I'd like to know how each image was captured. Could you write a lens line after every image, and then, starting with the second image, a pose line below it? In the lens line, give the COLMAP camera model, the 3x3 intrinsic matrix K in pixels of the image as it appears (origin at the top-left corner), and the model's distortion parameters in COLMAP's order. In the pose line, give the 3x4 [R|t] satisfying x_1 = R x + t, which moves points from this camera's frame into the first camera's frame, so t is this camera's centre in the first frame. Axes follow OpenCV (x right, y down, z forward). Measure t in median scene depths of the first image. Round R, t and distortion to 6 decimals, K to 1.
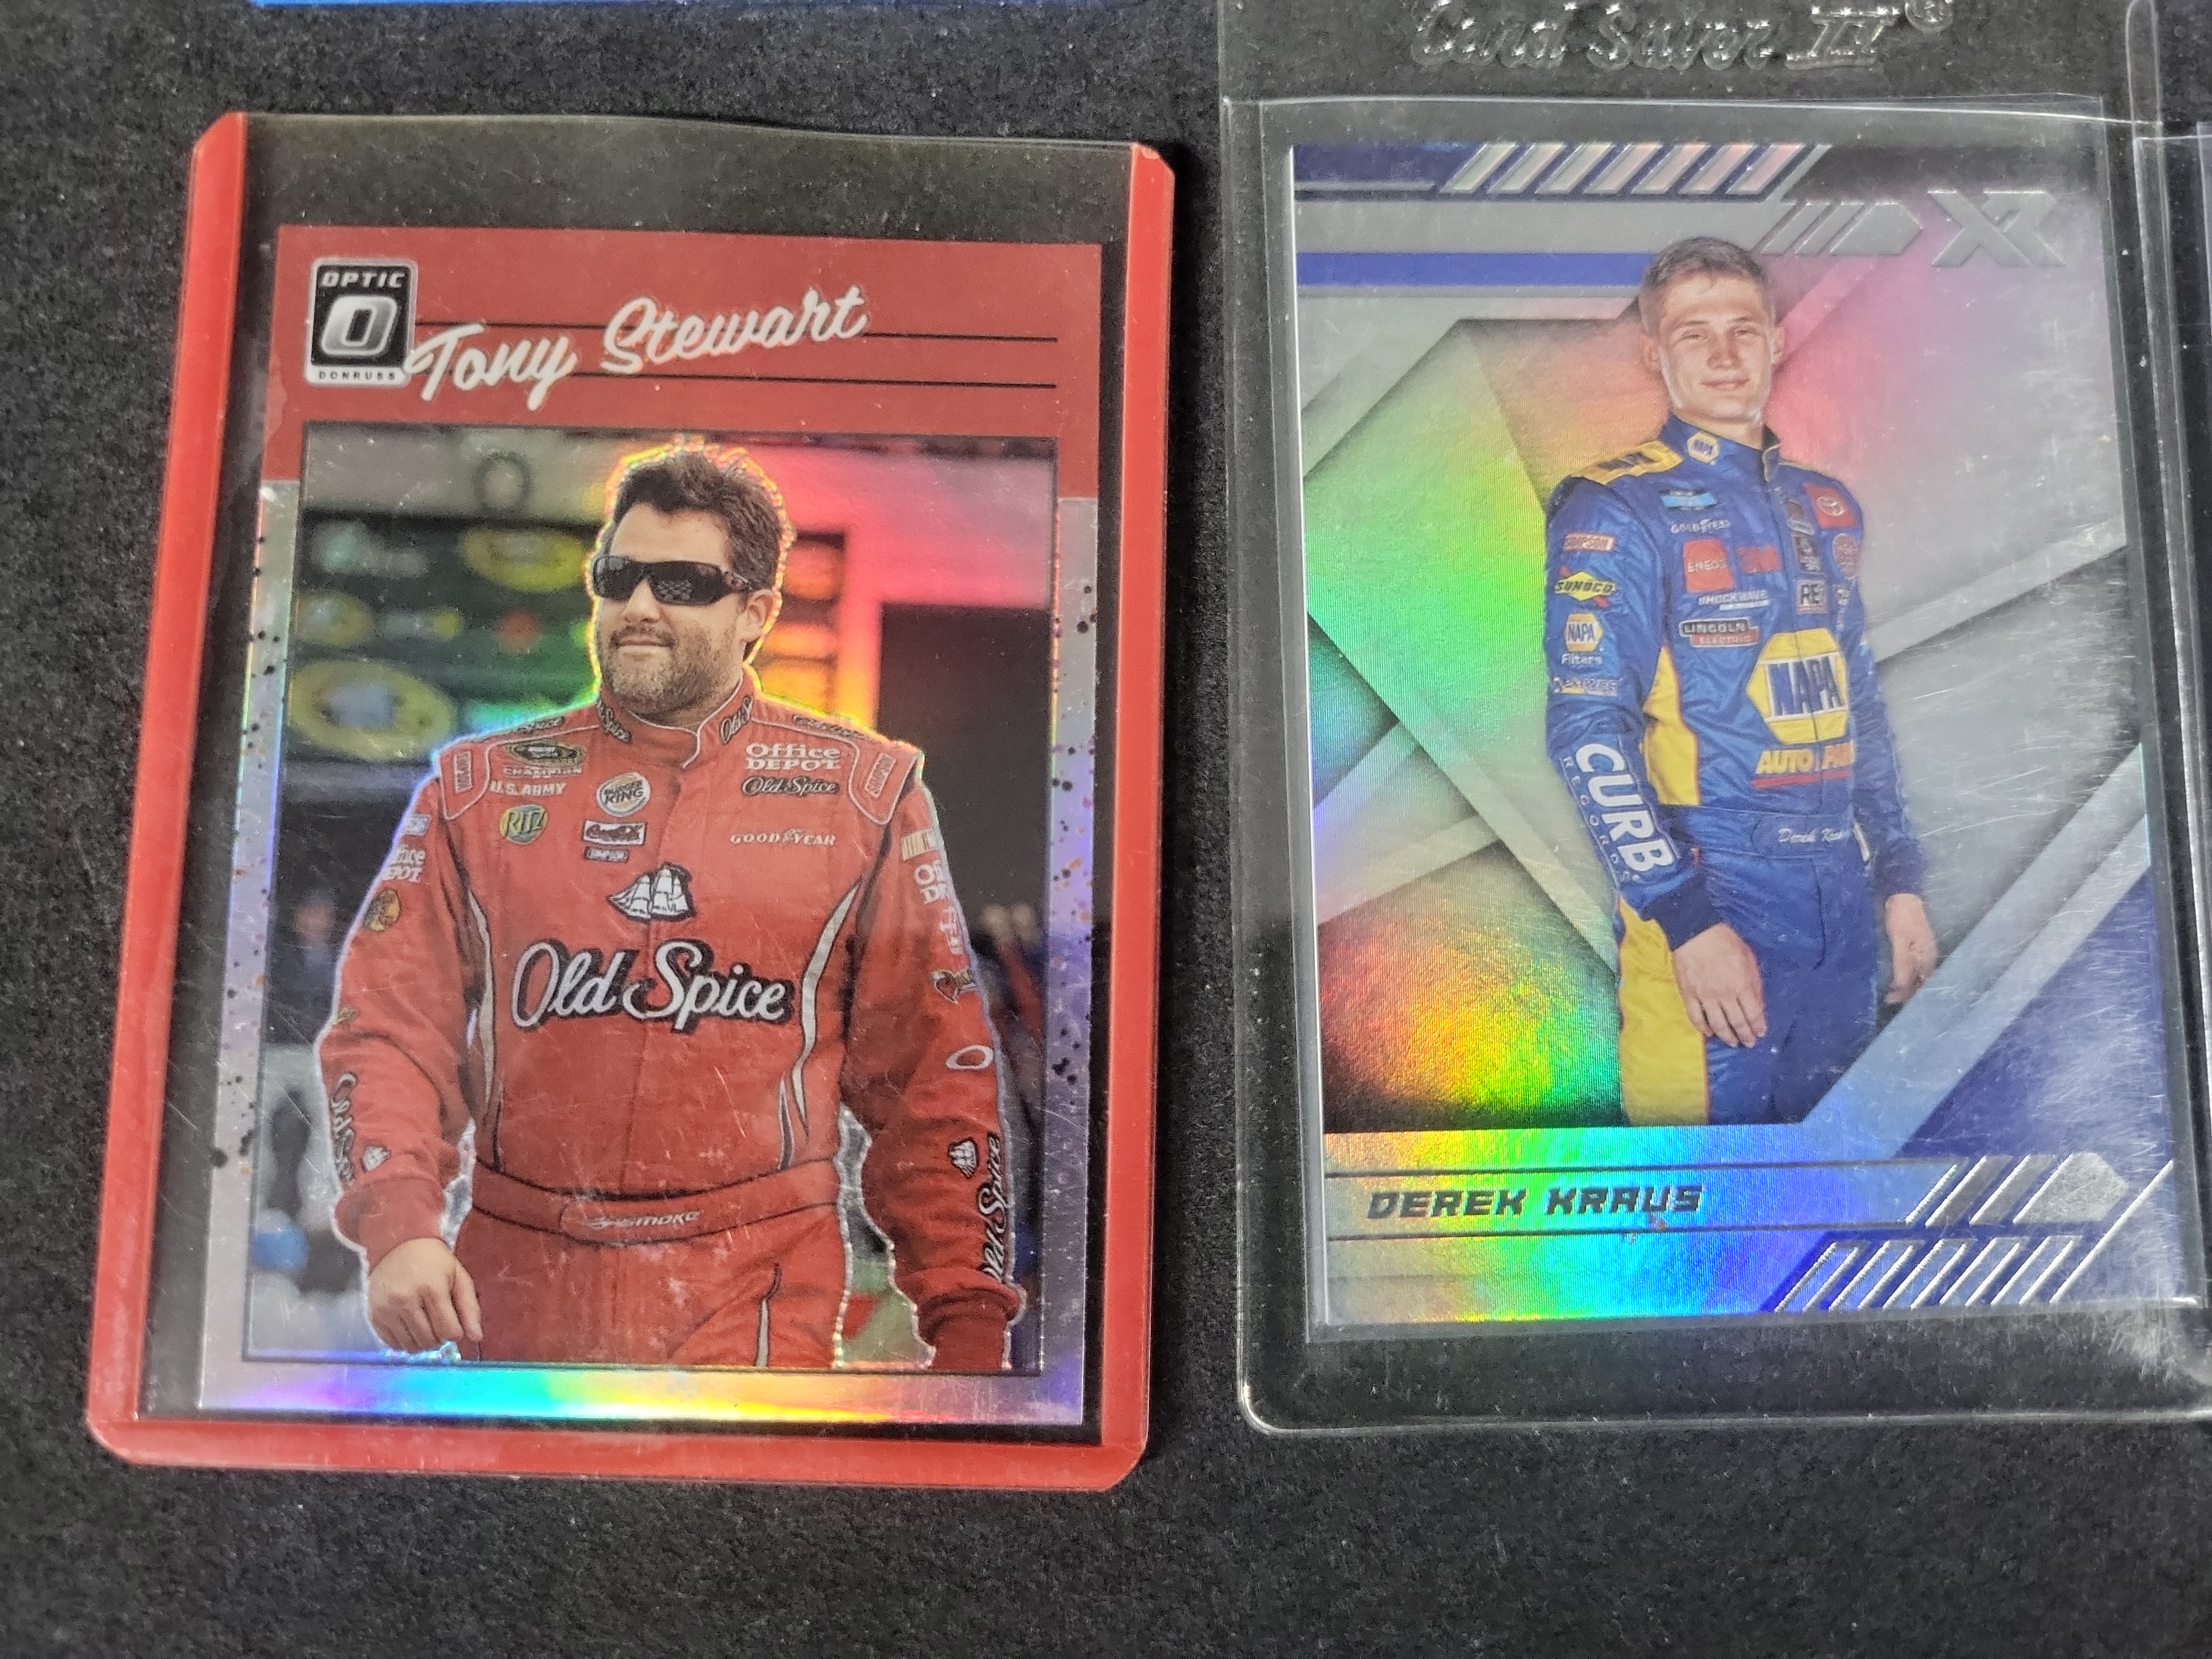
lens RADIAL K [[1704.7, 0, 1106.0], [0, 1704.7, 829.5], [0, 0, 1]] dist [-0.040343, 0.000179]
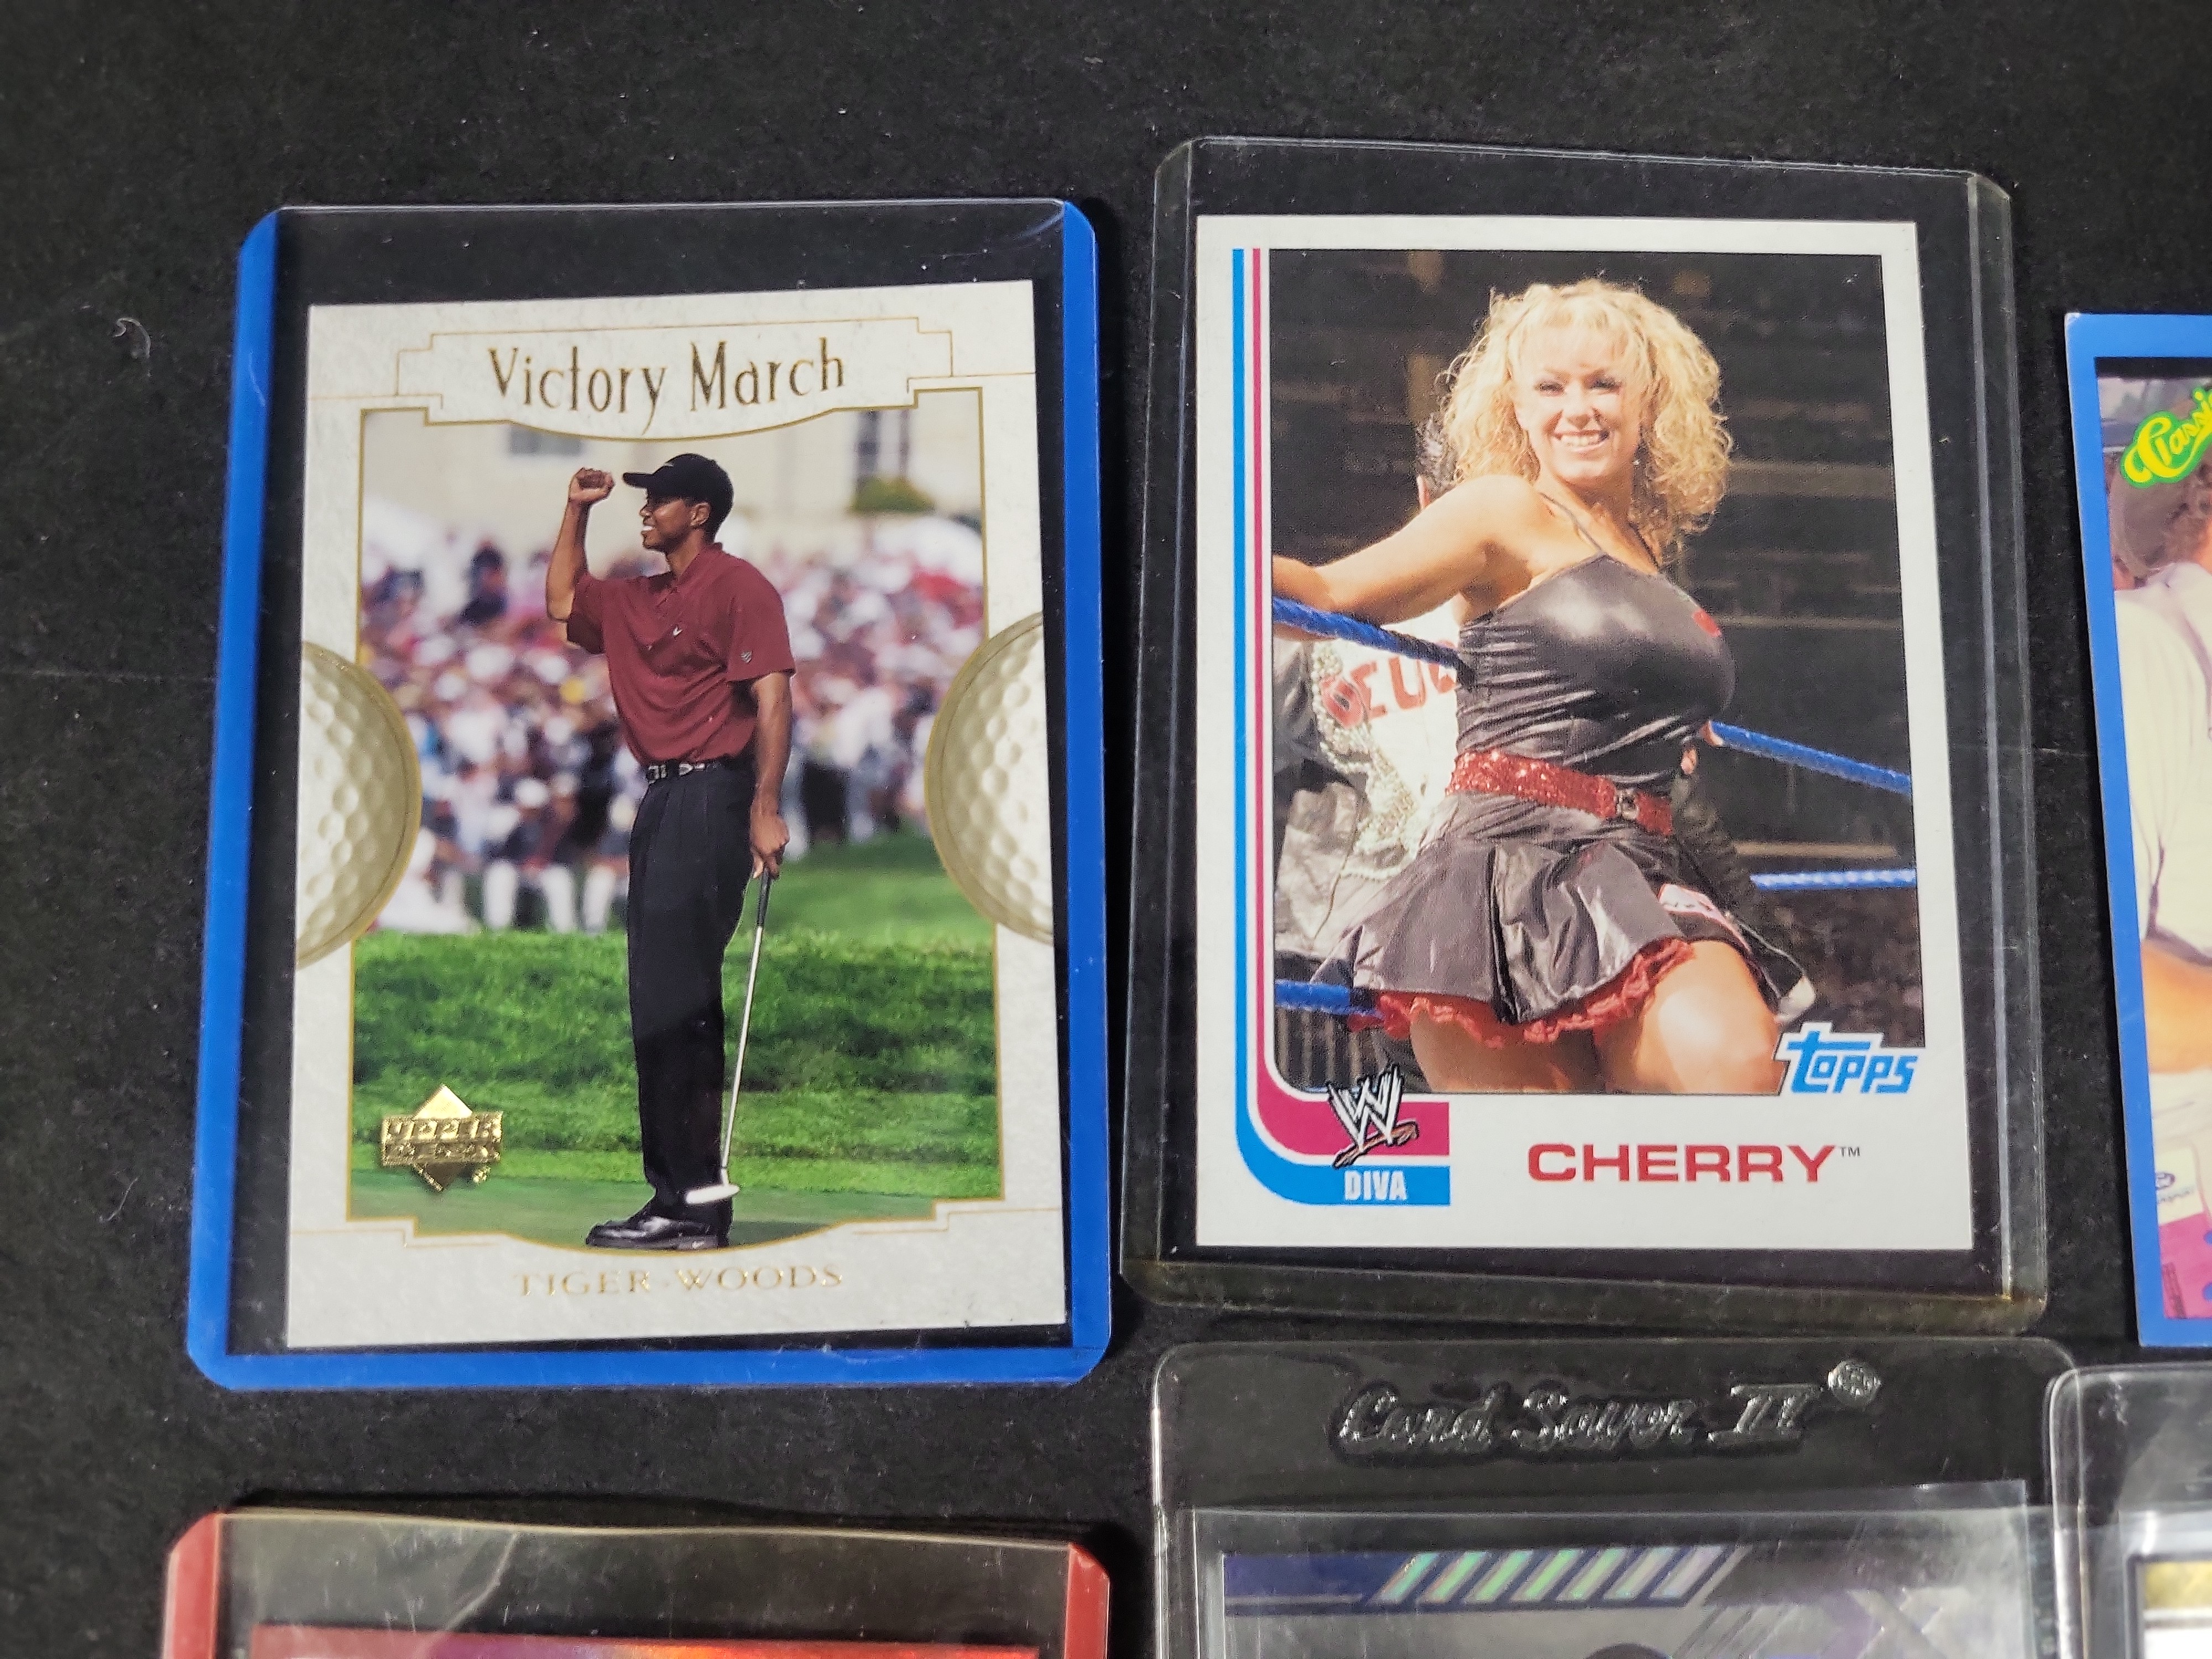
lens RADIAL K [[1704.7, 0, 1106.0], [0, 1704.7, 829.5], [0, 0, 1]] dist [-0.040343, 0.000179]
pose [[0.999734, 0.000193, -0.023073, 0.063419], [-0.001099, 0.999228, -0.039263, -0.822819], [0.023048, 0.039278, 0.998962, -0.048953]]
